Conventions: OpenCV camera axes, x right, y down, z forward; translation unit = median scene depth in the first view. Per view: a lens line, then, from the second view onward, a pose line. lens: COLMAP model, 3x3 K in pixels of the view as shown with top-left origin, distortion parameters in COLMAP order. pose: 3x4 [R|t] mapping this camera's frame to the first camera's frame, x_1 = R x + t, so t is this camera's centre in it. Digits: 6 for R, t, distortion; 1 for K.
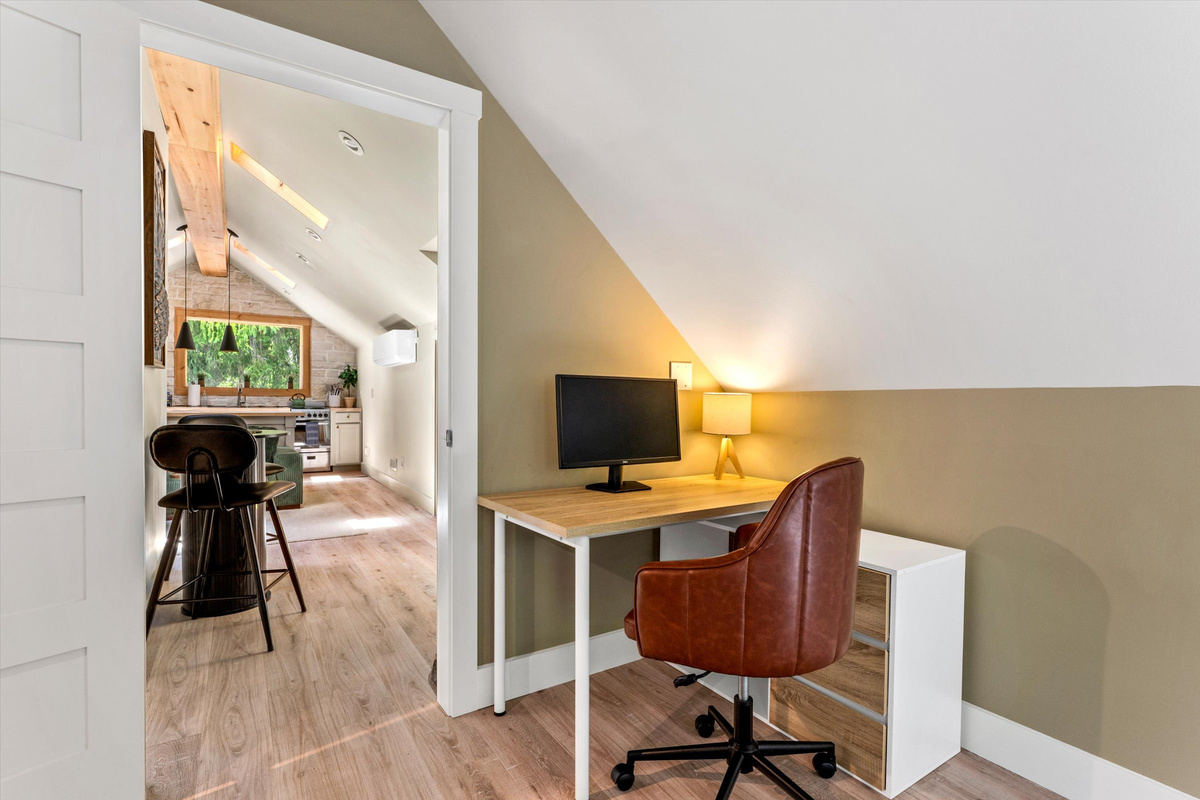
lens RADIAL K [[548.5, 0, 588.7], [0, 548.5, 403.3], [0, 0, 1]] dist [0.024724, 0.000717]
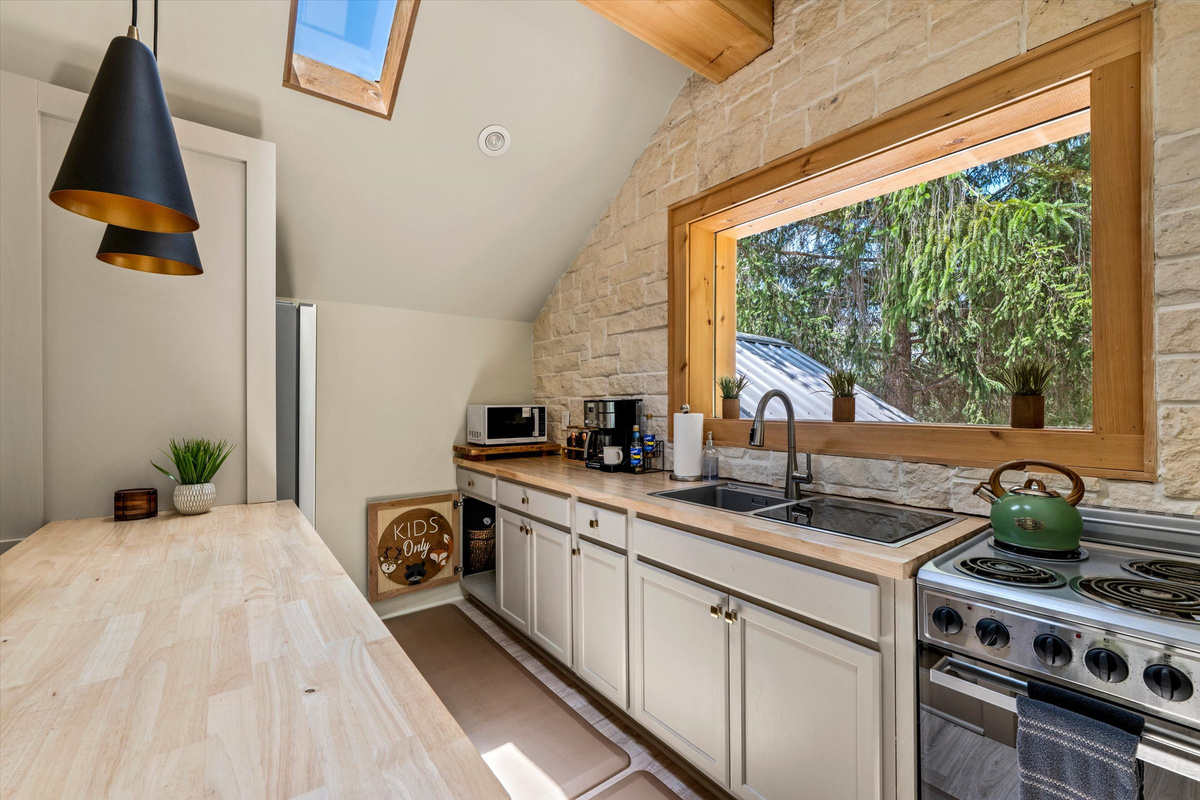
lens RADIAL K [[494.0, 0, 602.2], [0, 494.0, 403.4], [0, 0, 1]] dist [0.000120, -0.000141]
pose [[0.095011, -0.020898, -0.995257, -0.543015], [-0.015157, 0.999633, -0.022437, -0.041702], [0.995361, 0.017217, 0.094660, 1.199147]]
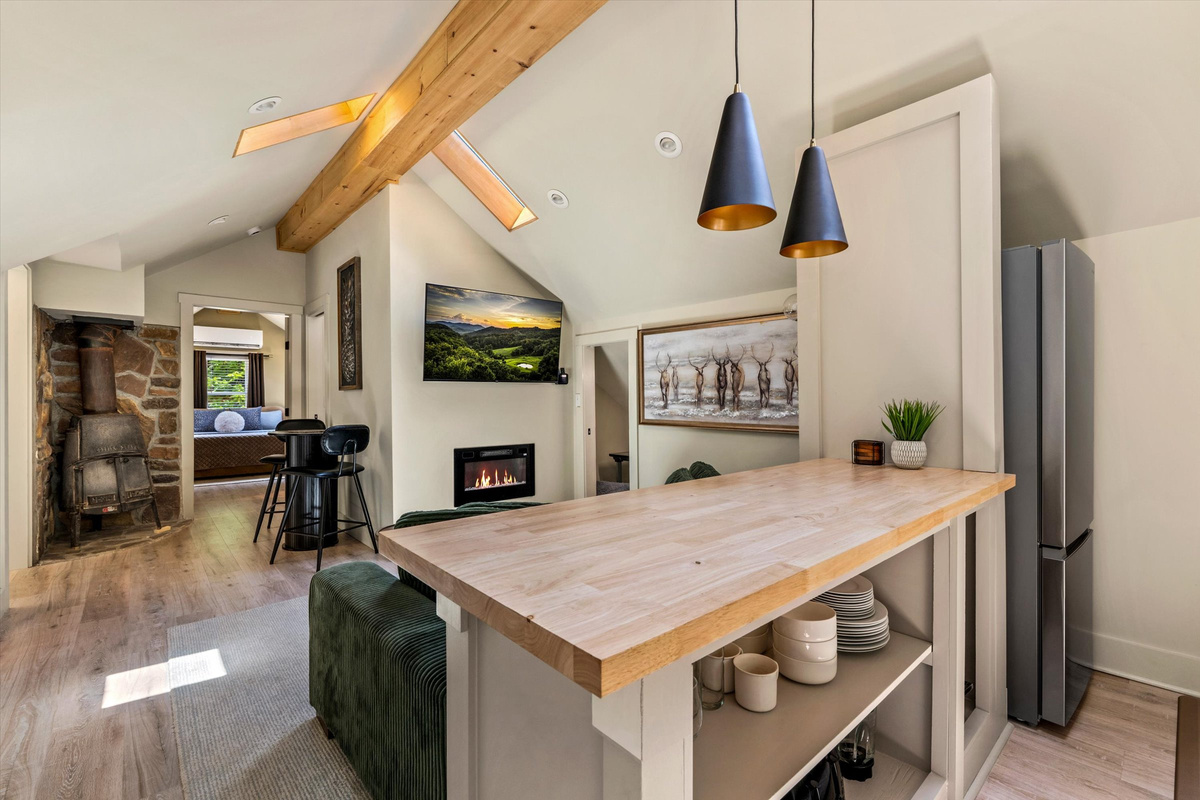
lens RADIAL K [[518.5, 0, 603.1], [0, 518.5, 401.3], [0, 0, 1]] dist [0.000490, 0.000041]
pose [[-0.986252, -0.005333, -0.165163, -0.608469], [-0.007475, 0.999896, 0.012350, -0.025492], [0.165080, 0.013415, -0.986189, 1.278102]]
